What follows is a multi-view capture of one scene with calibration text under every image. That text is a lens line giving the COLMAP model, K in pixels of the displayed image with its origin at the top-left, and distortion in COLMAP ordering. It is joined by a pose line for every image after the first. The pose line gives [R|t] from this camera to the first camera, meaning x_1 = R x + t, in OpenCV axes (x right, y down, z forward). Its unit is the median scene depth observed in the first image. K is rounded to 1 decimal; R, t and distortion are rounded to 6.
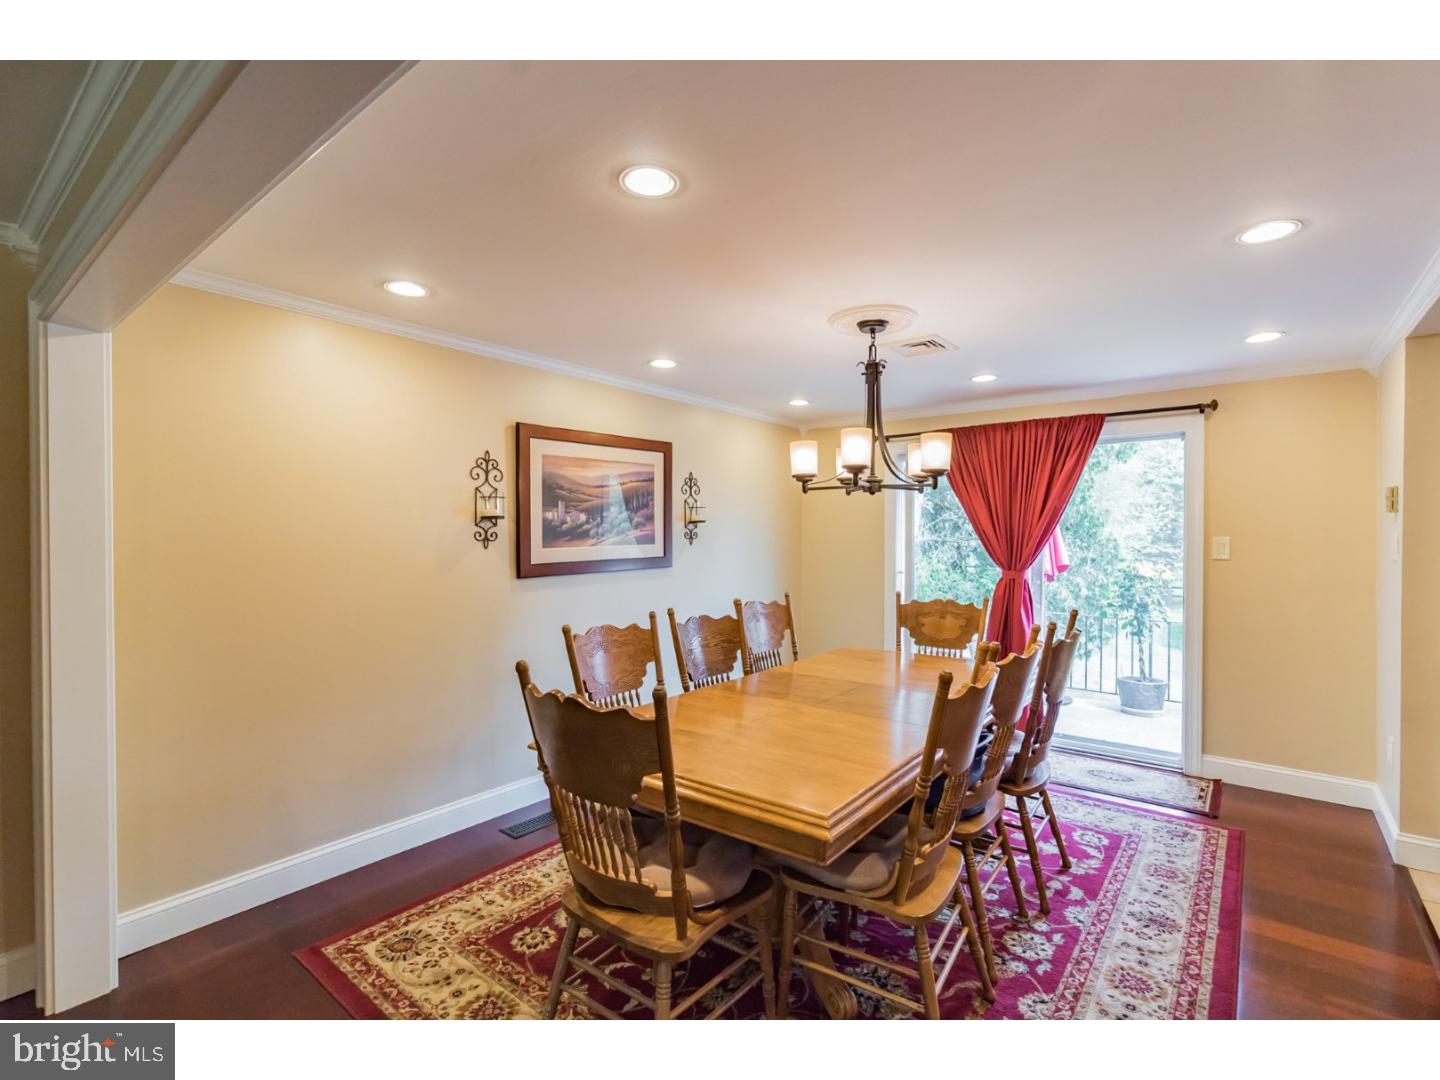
lens RADIAL K [[661.7, 0, 732.7], [0, 661.7, 551.8], [0, 0, 1]] dist [0.004261, 0.000694]
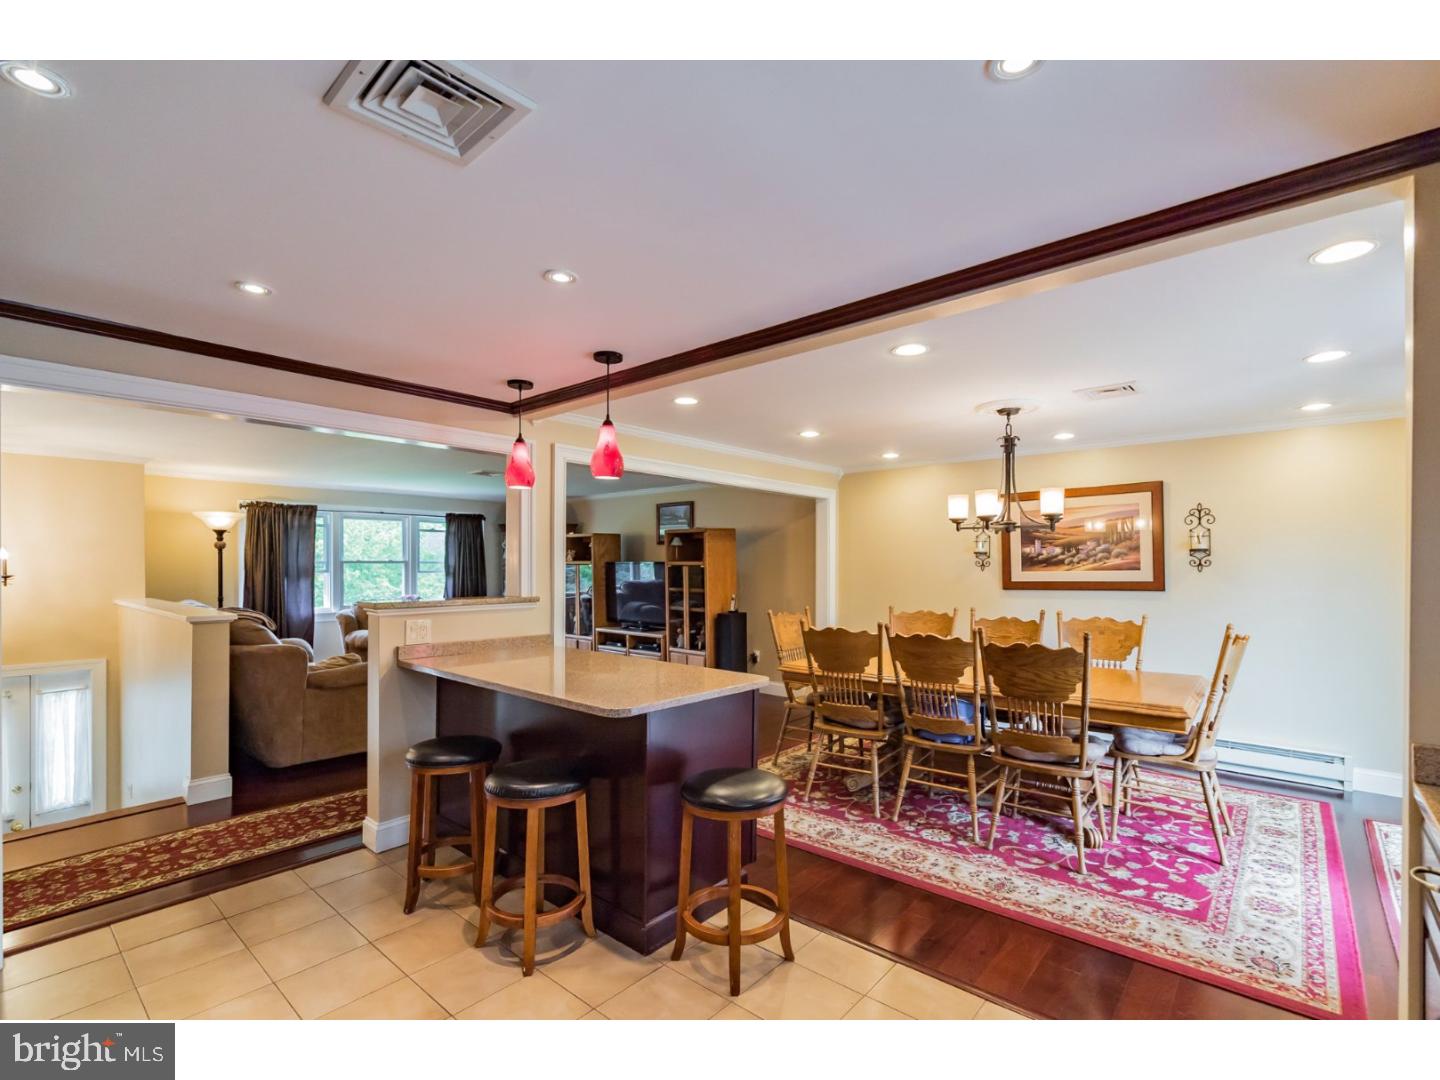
lens RADIAL K [[661.7, 0, 735.1], [0, 661.7, 553.3], [0, 0, 1]] dist [0.004261, 0.000694]
pose [[-0.044756, -0.032569, -0.998467, 1.288246], [-0.041169, 0.998680, -0.030730, 0.027368], [0.998149, 0.039730, -0.046038, 0.403911]]
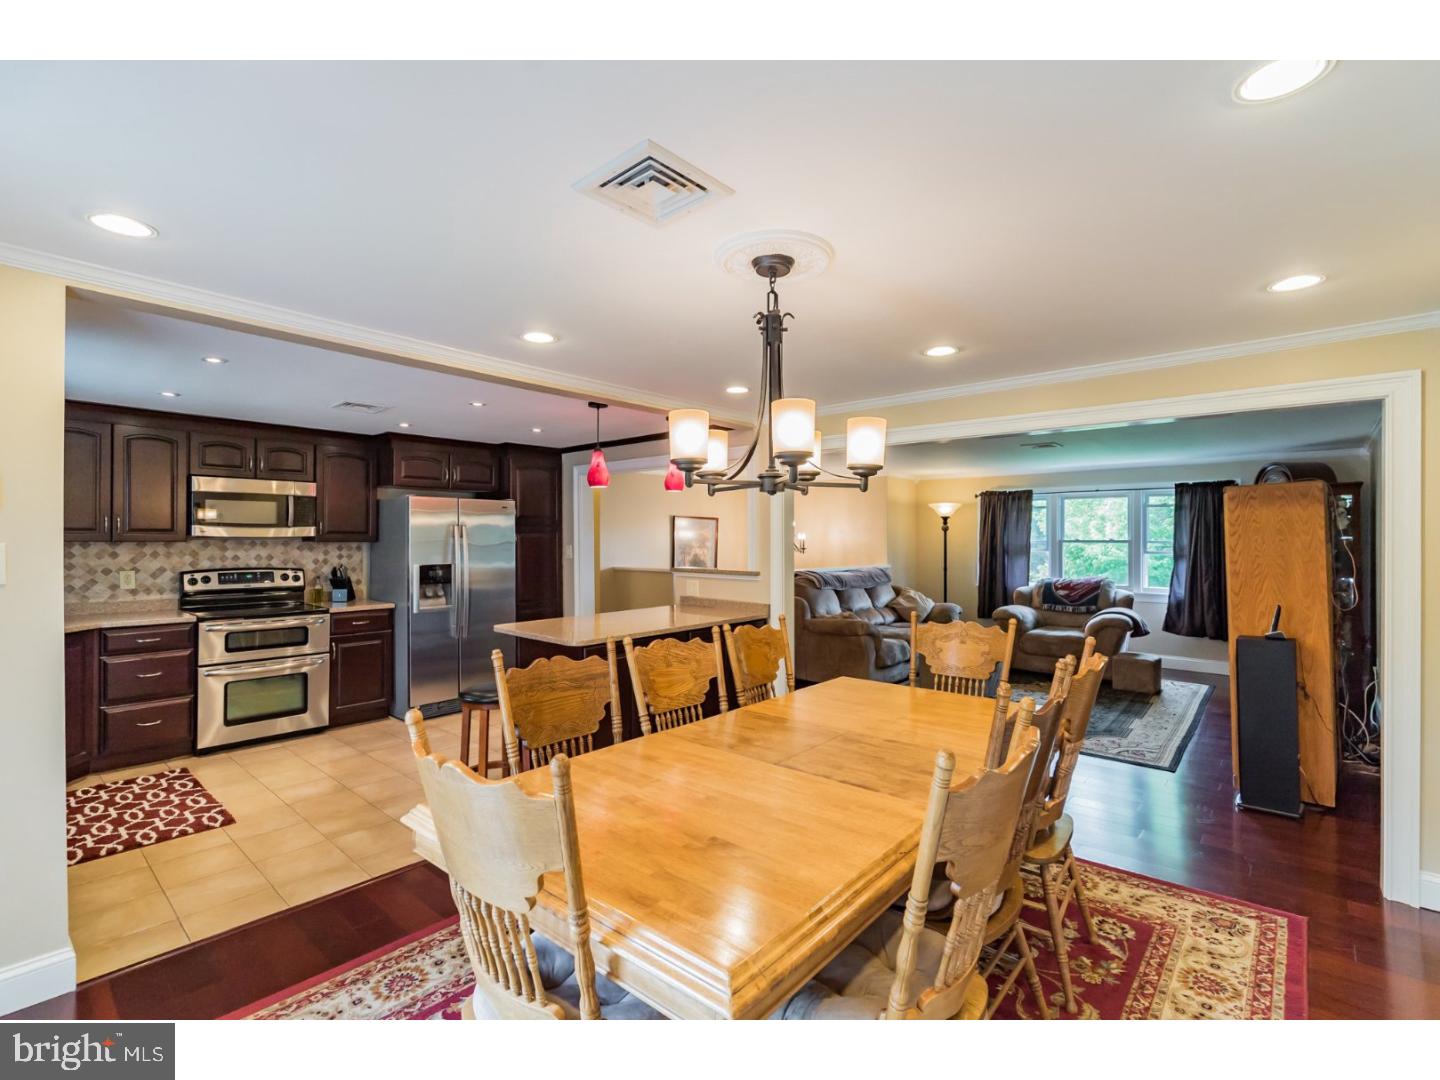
lens RADIAL K [[661.7, 0, 720.0], [0, 661.7, 532.0], [0, 0, 1]] dist [0.004261, 0.000694]
pose [[-0.997810, -0.019688, 0.063152, 0.225876], [-0.017392, 0.999175, 0.036704, -0.049782], [-0.063823, 0.035525, -0.997329, 1.357084]]
